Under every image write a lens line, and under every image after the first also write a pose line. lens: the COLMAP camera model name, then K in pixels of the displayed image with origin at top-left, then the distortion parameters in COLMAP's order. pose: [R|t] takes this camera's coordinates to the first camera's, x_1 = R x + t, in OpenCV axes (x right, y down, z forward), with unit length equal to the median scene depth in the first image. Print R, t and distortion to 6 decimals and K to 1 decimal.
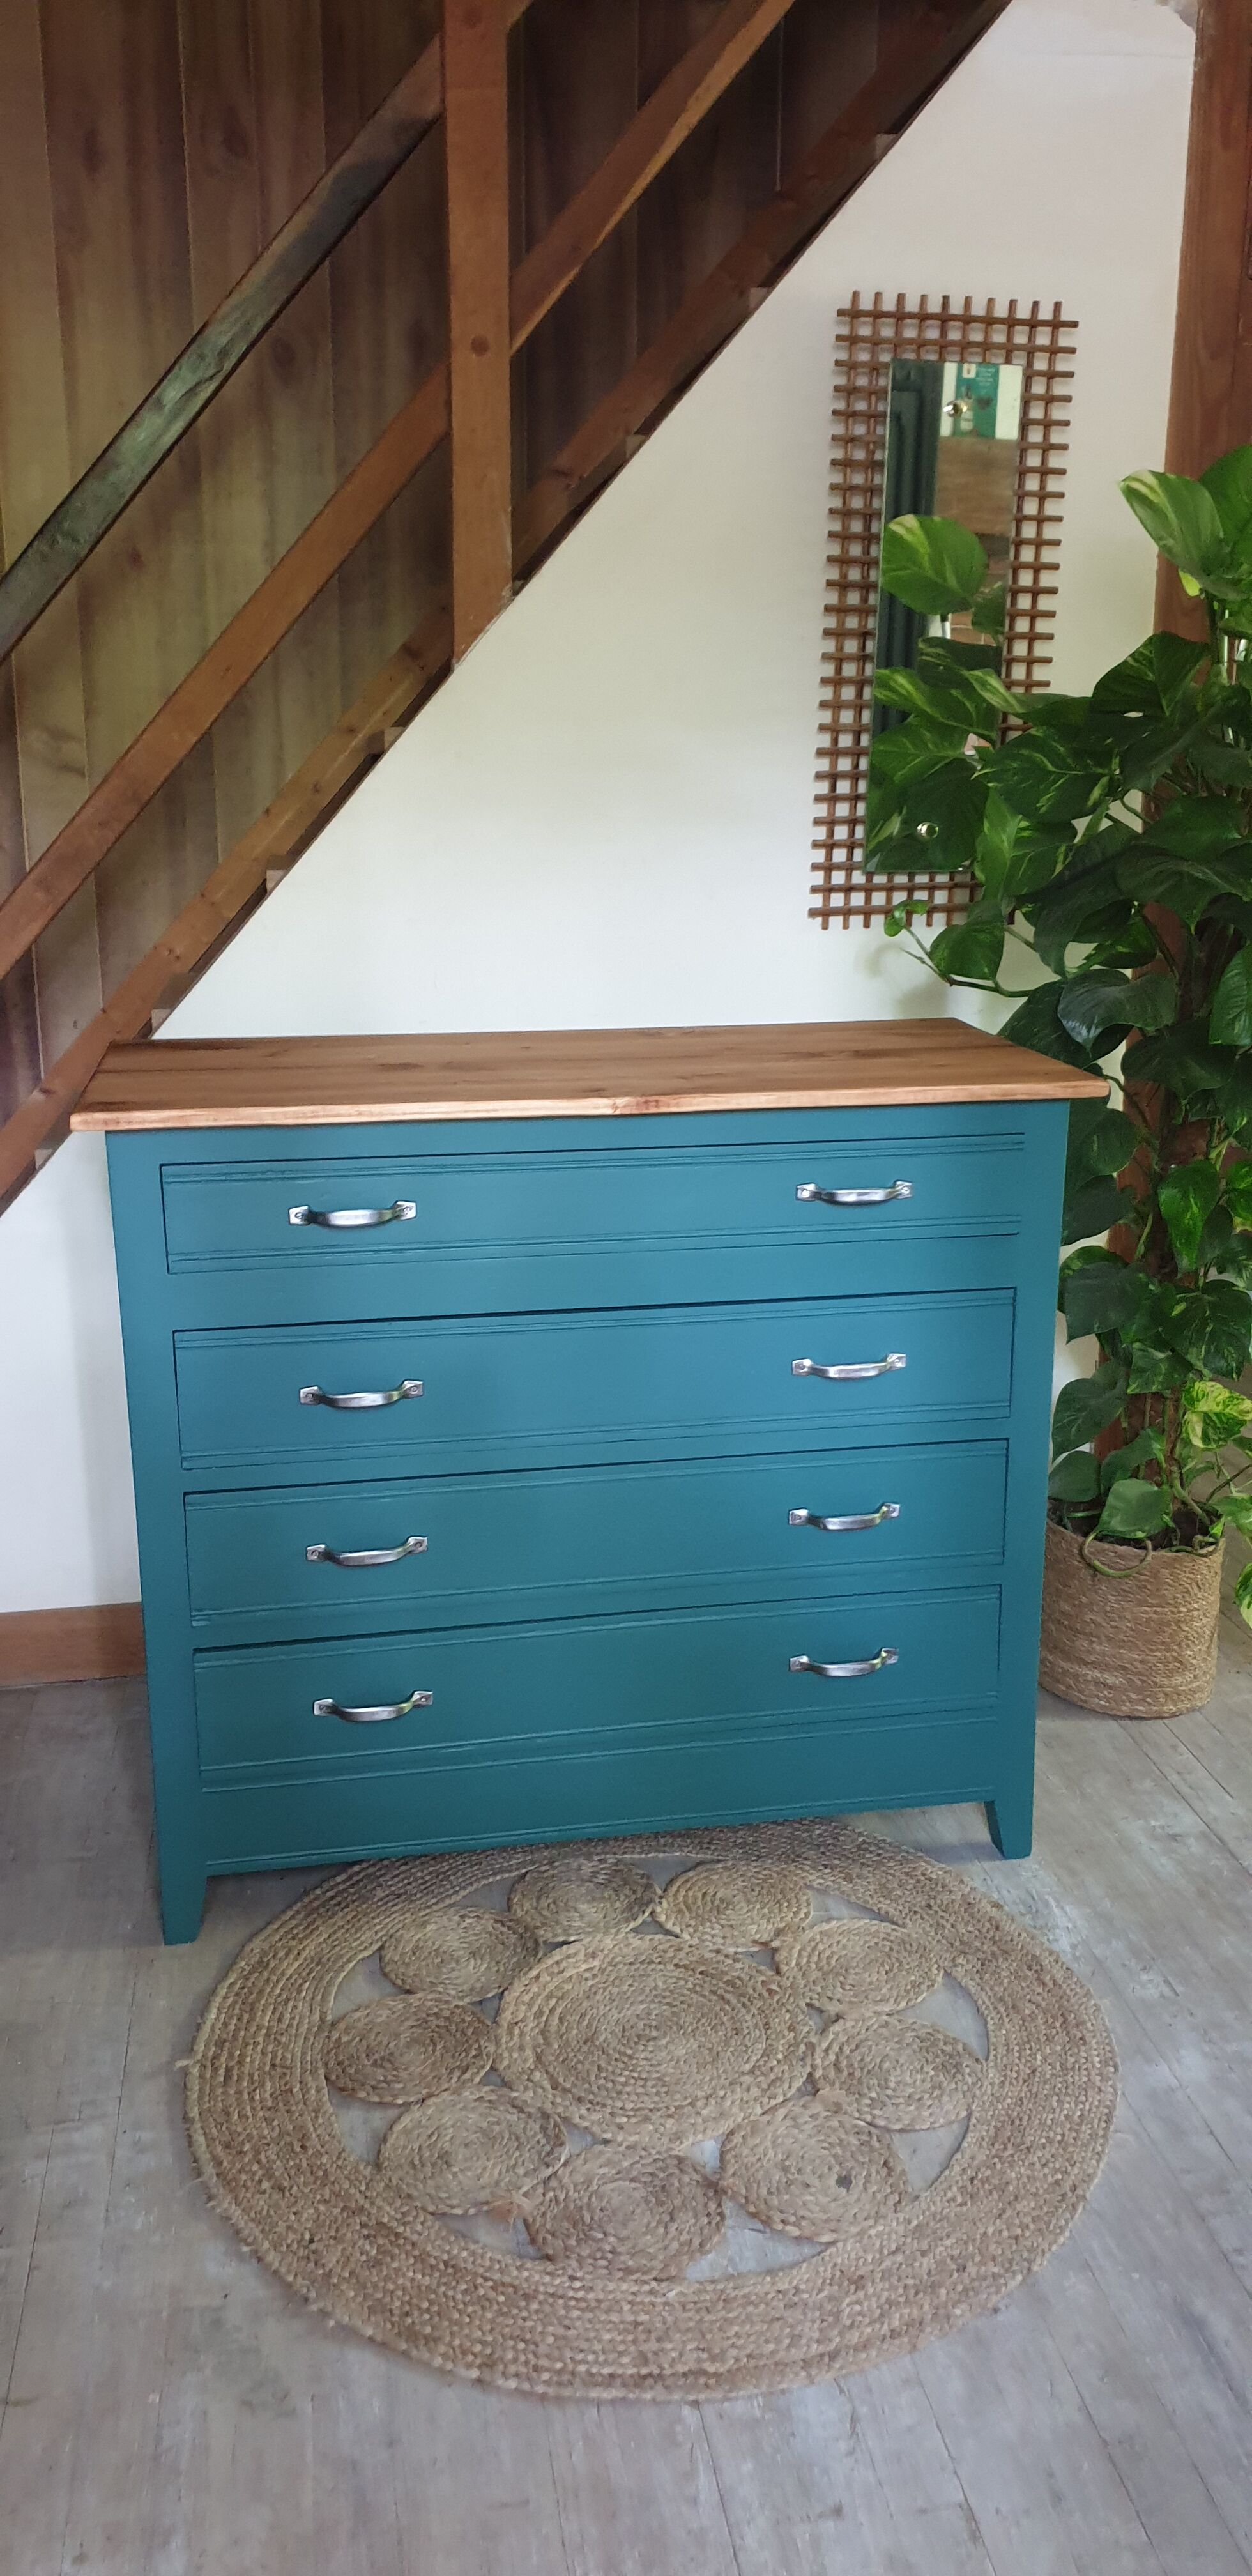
lens RADIAL K [[1990.3, 0, 627.5], [0, 1990.3, 1299.1], [0, 0, 1]] dist [-0.028870, 0.033226]
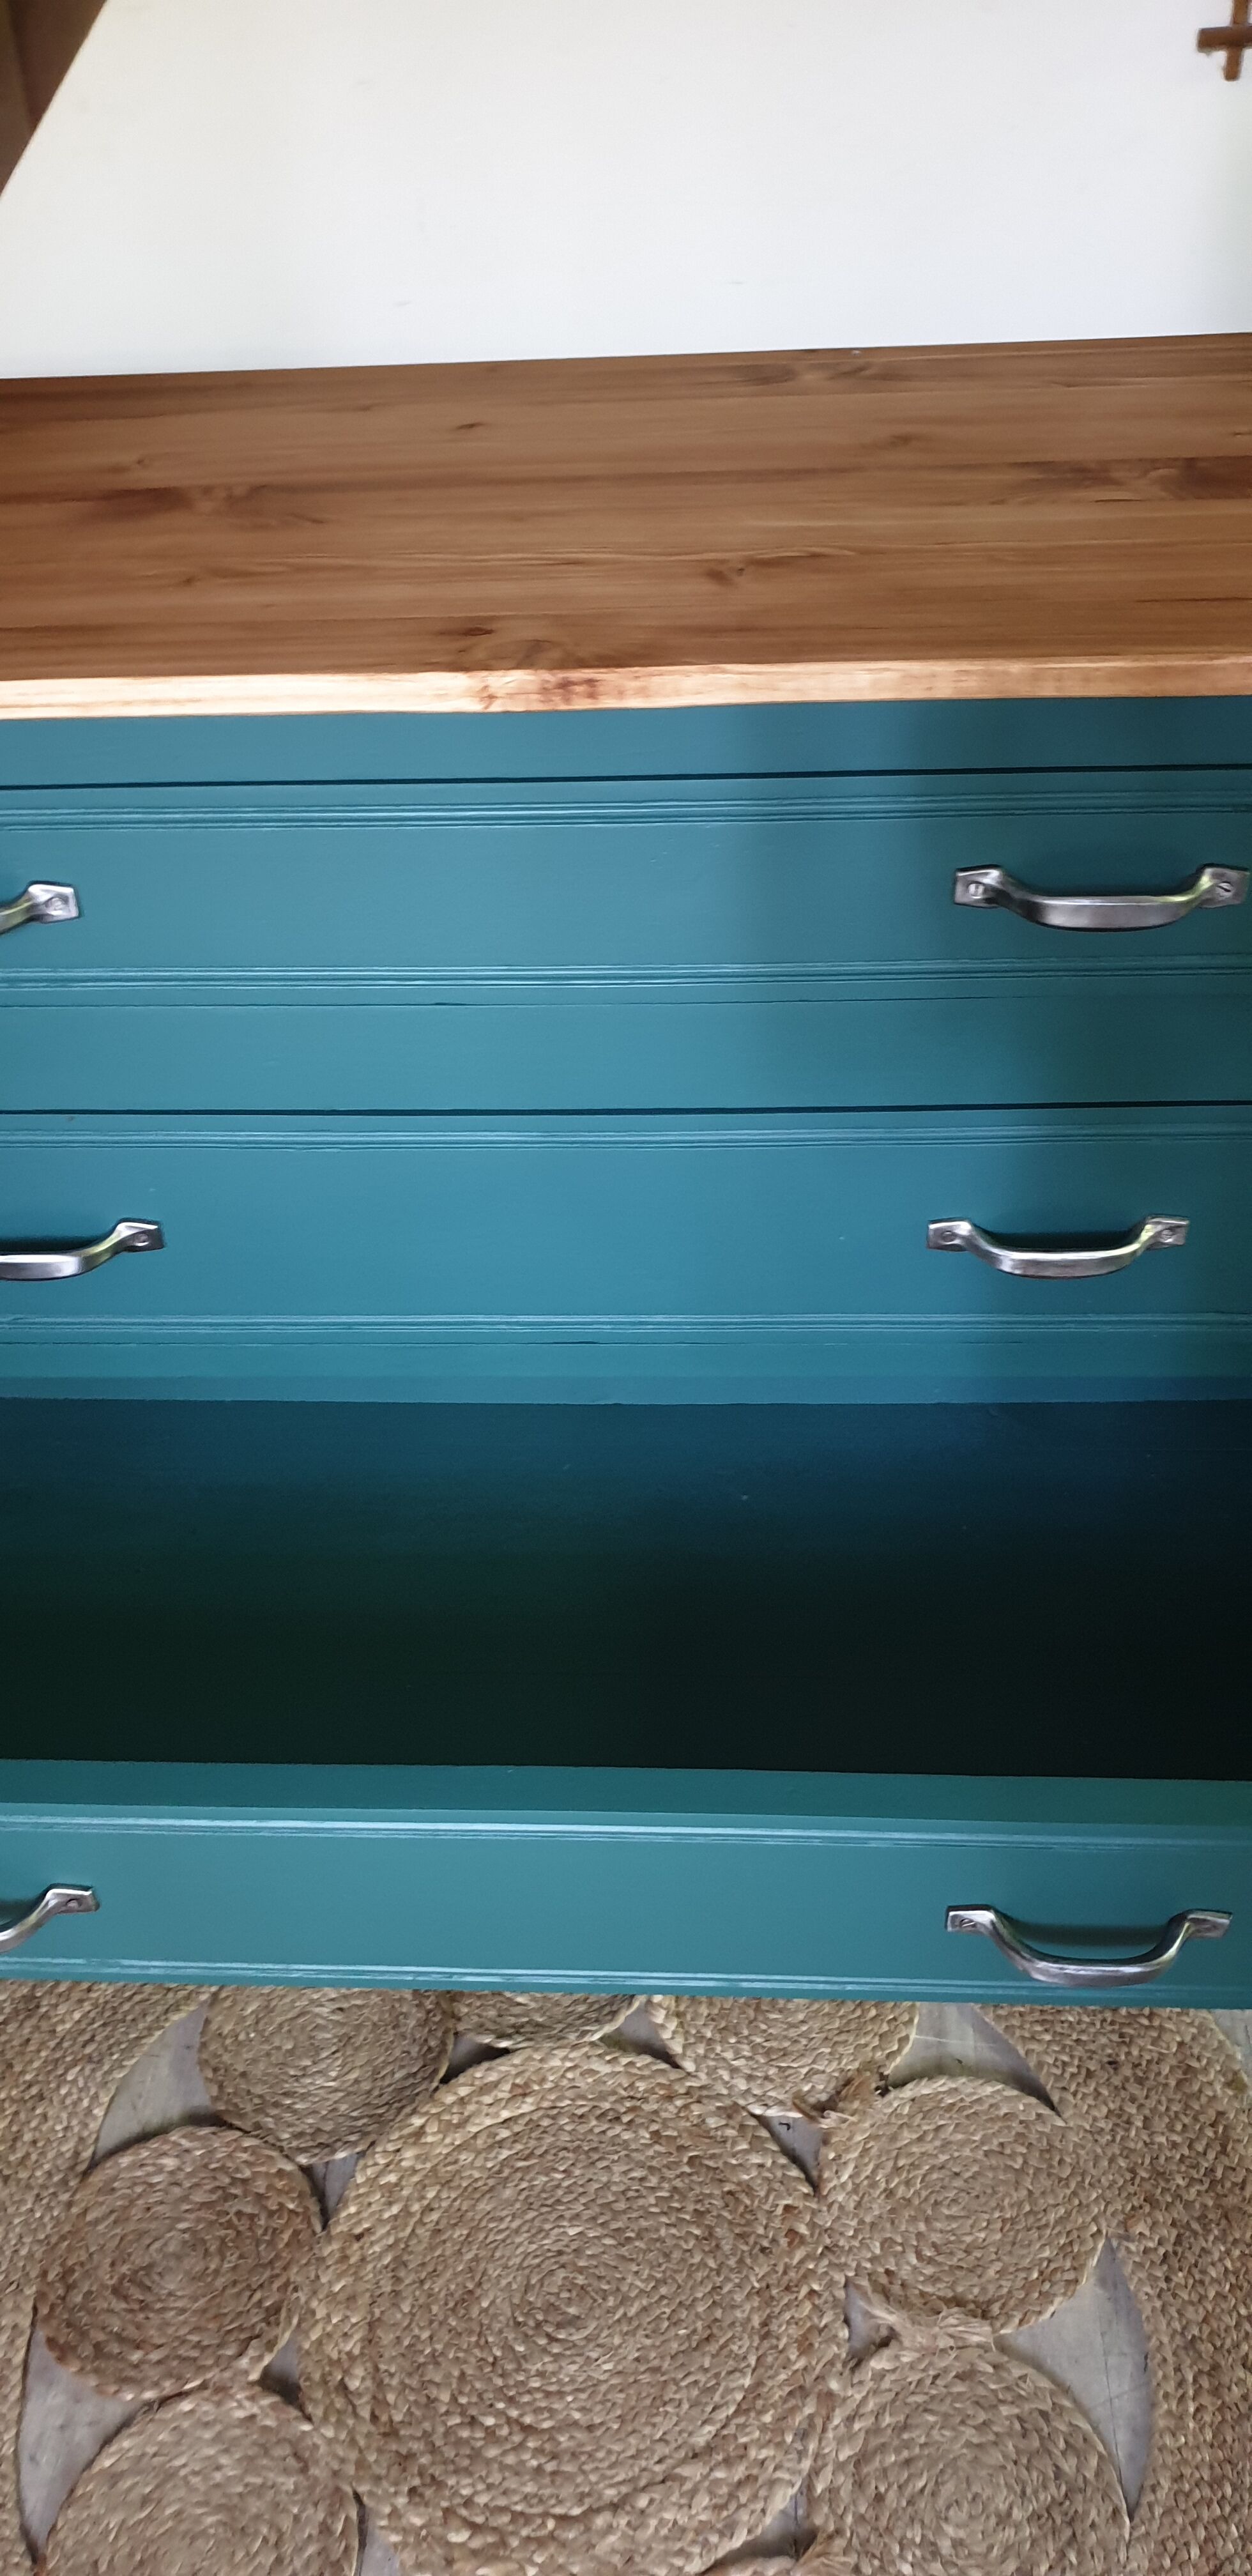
lens RADIAL K [[1990.3, 0, 639.0], [0, 1990.3, 1287.7], [0, 0, 1]] dist [-0.028870, 0.033226]
pose [[0.974789, 0.109019, -0.194681, 0.119767], [-0.021840, 0.914940, 0.402999, -0.154770], [0.222056, -0.388588, 0.894254, 0.618726]]
